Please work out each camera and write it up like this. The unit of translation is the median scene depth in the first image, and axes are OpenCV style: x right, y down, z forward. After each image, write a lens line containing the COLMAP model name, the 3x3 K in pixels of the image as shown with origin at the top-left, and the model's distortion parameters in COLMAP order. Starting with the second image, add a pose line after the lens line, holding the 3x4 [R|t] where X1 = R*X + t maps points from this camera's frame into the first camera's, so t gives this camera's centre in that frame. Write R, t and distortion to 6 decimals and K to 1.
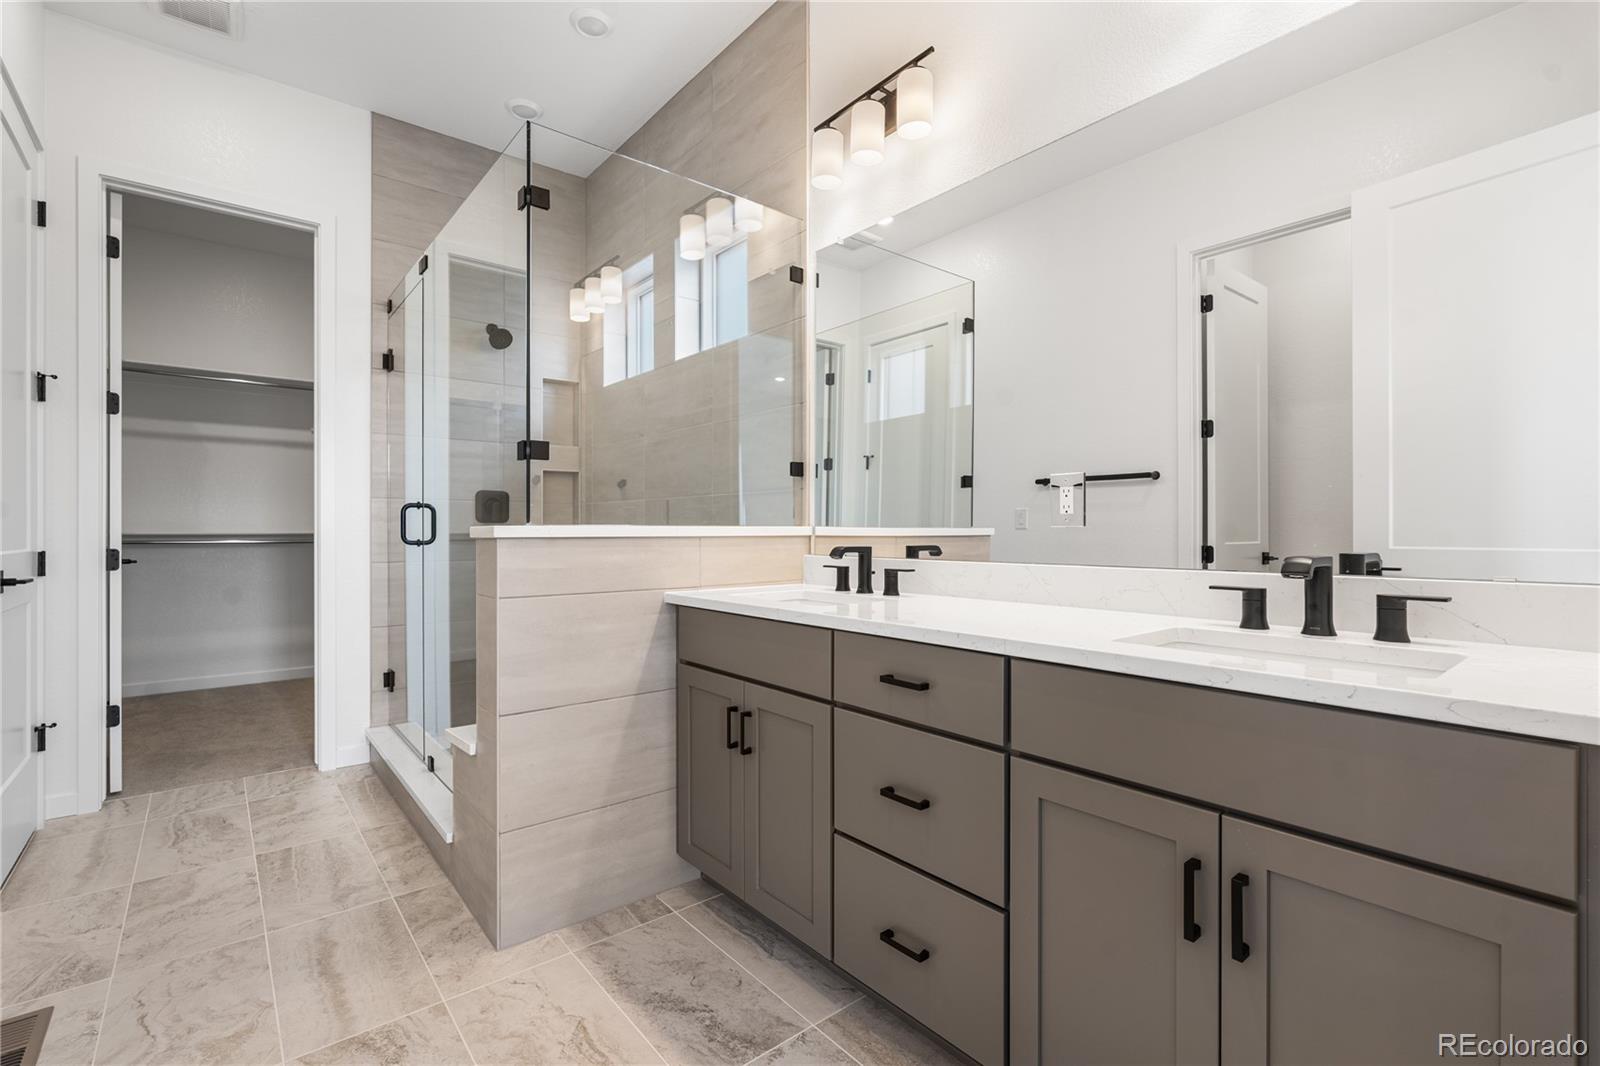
lens RADIAL K [[716.0, 0, 800.0], [0, 716.0, 533.0], [0, 0, 1]] dist [-0.001658, 0.000157]
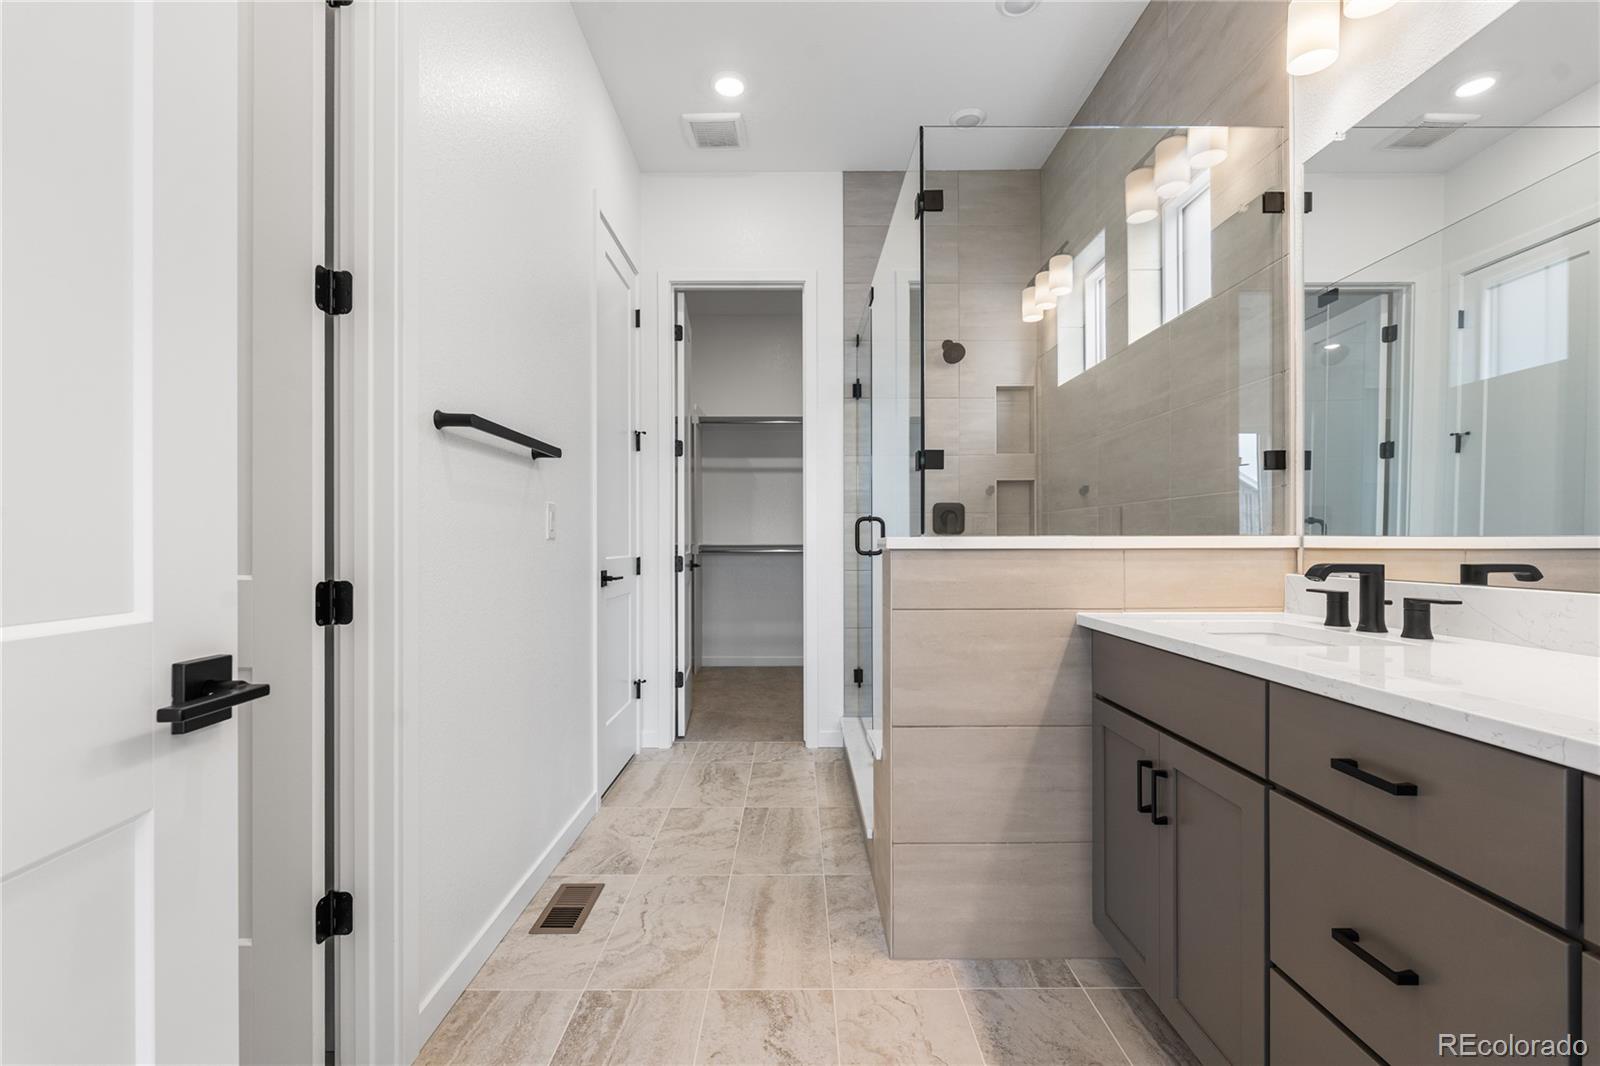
lens RADIAL K [[724.4, 0, 798.8], [0, 724.4, 541.5], [0, 0, 1]] dist [-0.000525, 0.001245]
pose [[0.773501, -0.001668, -0.633793, 0.093923], [-0.000423, 0.999995, -0.003147, -0.000736], [0.633795, 0.002703, 0.773497, 0.095044]]
